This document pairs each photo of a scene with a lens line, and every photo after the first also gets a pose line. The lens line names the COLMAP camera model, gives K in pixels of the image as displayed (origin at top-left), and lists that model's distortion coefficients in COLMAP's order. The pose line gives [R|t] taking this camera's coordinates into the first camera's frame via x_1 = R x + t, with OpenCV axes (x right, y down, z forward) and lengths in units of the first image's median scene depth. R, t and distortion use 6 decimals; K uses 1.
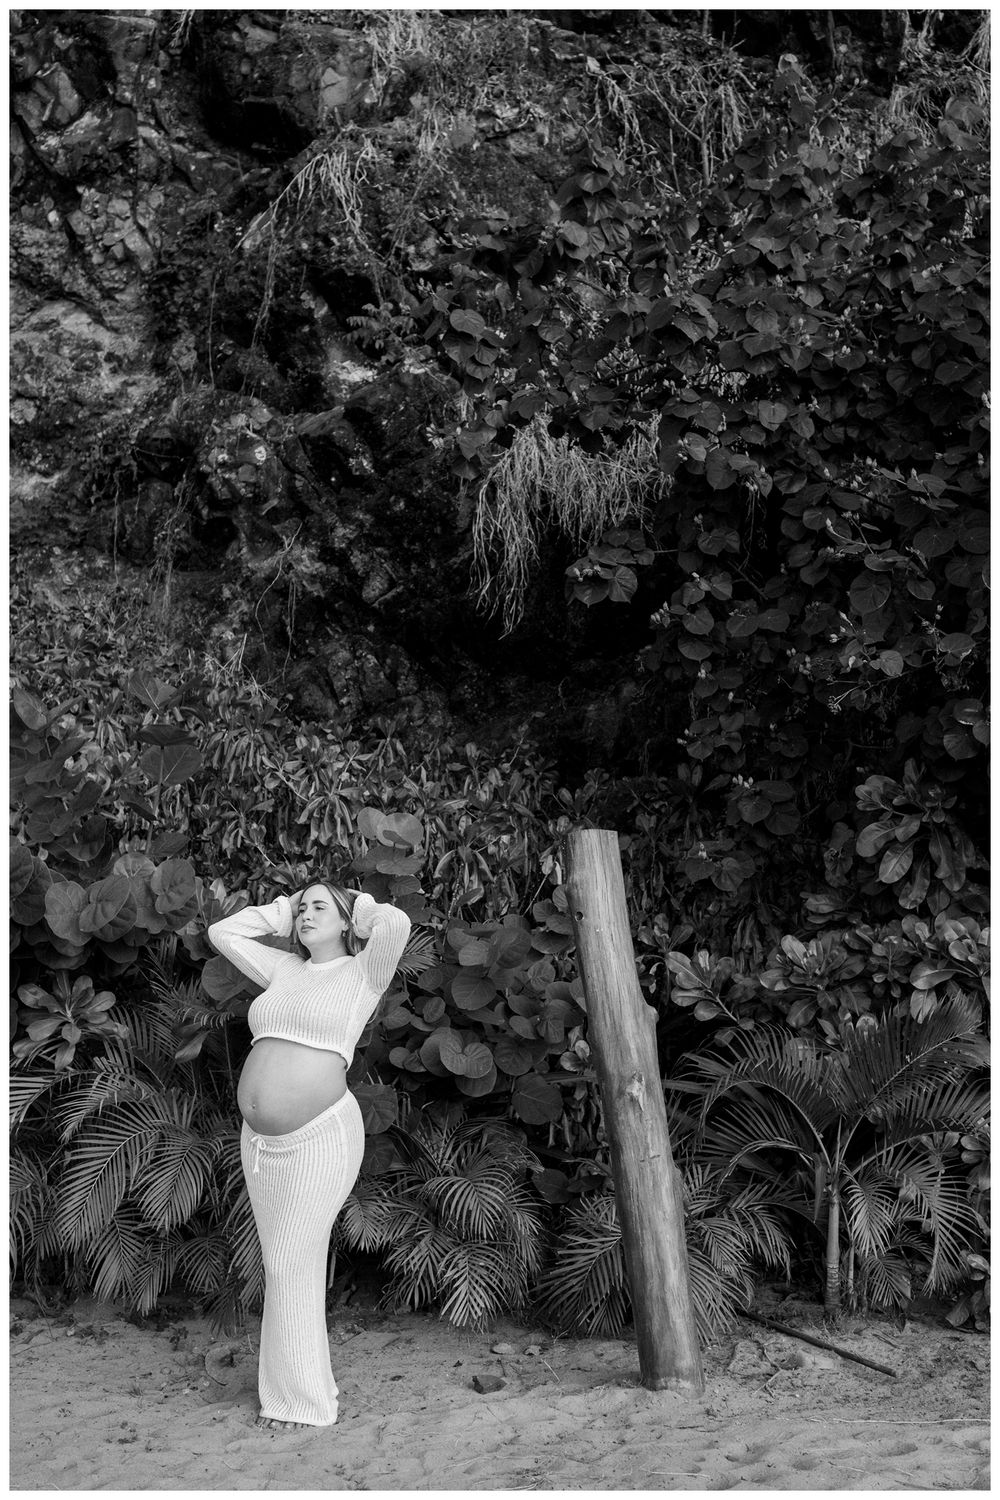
lens RADIAL K [[1623.1, 0, 497.8], [0, 1623.1, 720.6], [0, 0, 1]] dist [0.019355, 0.010034]
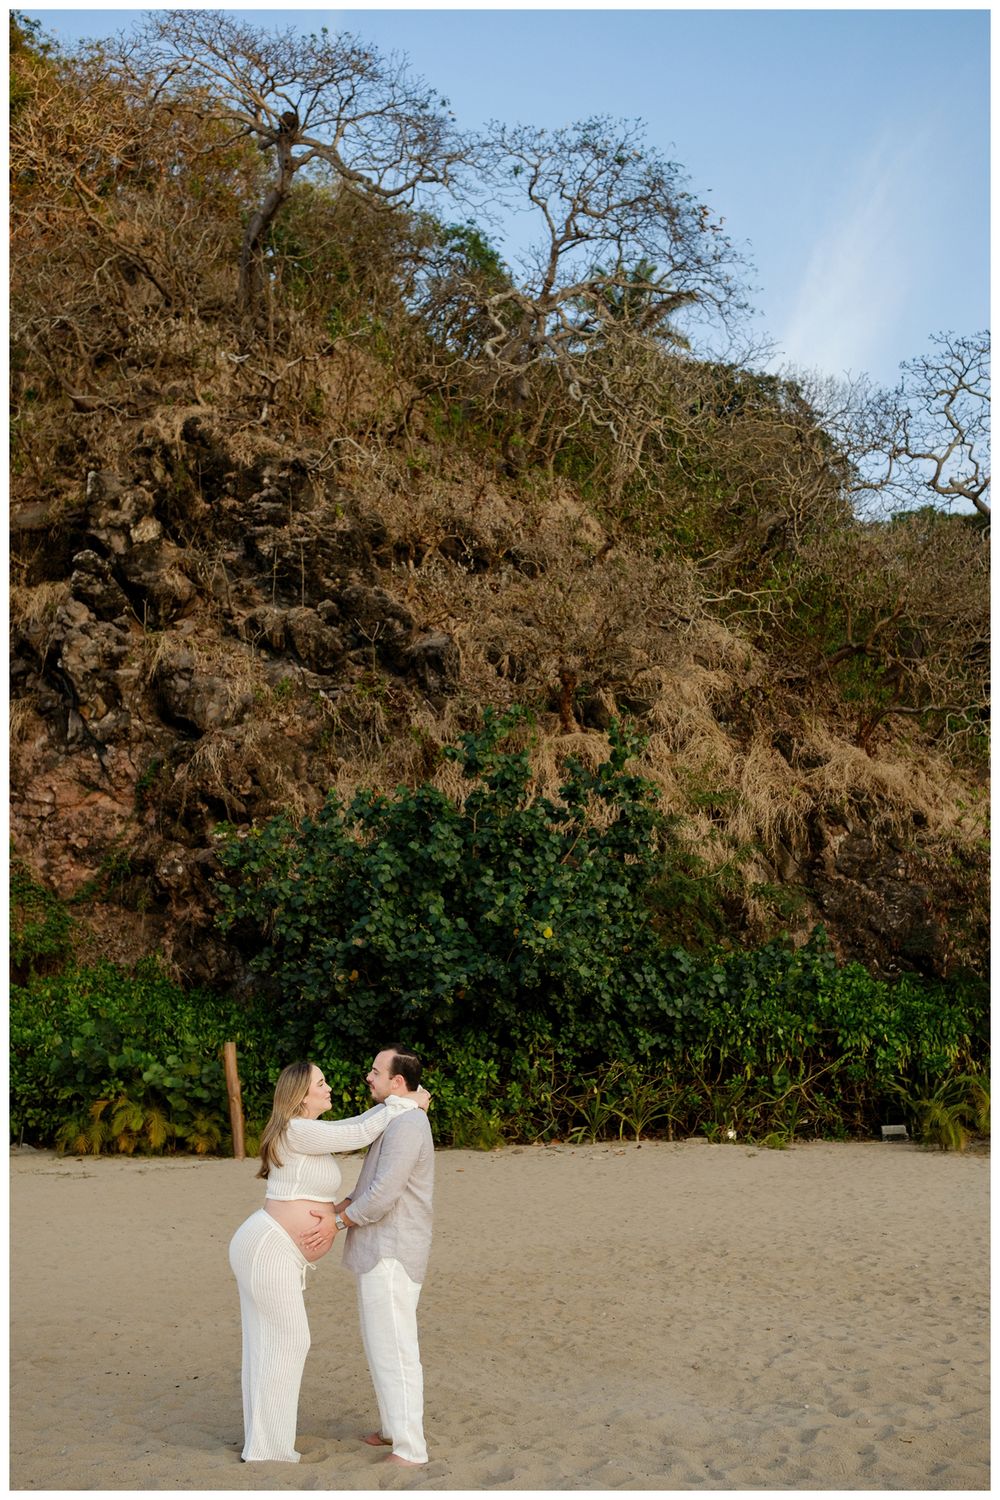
lens RADIAL K [[1530.1, 0, 519.5], [0, 1530.1, 748.5], [0, 0, 1]] dist [0.015322, -0.003804]
pose [[0.999497, -0.015030, 0.027926, 0.292624], [0.016772, 0.997858, -0.063237, -0.179616], [-0.026916, 0.063674, 0.997608, -1.287612]]
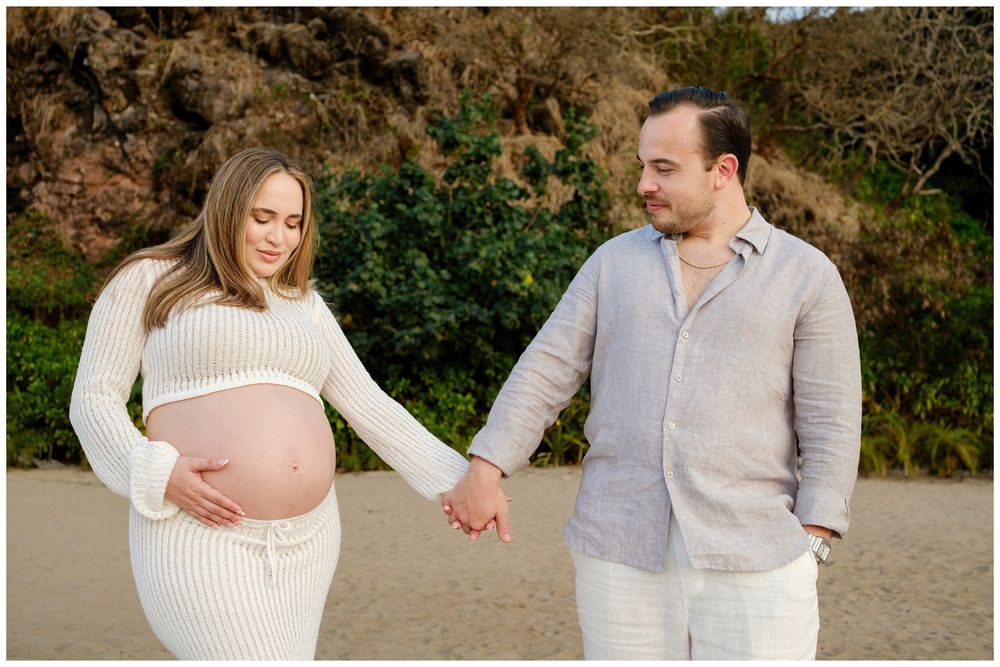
lens RADIAL K [[1082.1, 0, 476.1], [0, 1082.1, 317.3], [0, 0, 1]] dist [0.019355, 0.010034]
pose [[0.997342, 0.007113, 0.072520, 0.213517], [-0.009547, 0.999401, 0.033265, -0.086522], [-0.072240, -0.033869, 0.996812, -0.935511]]
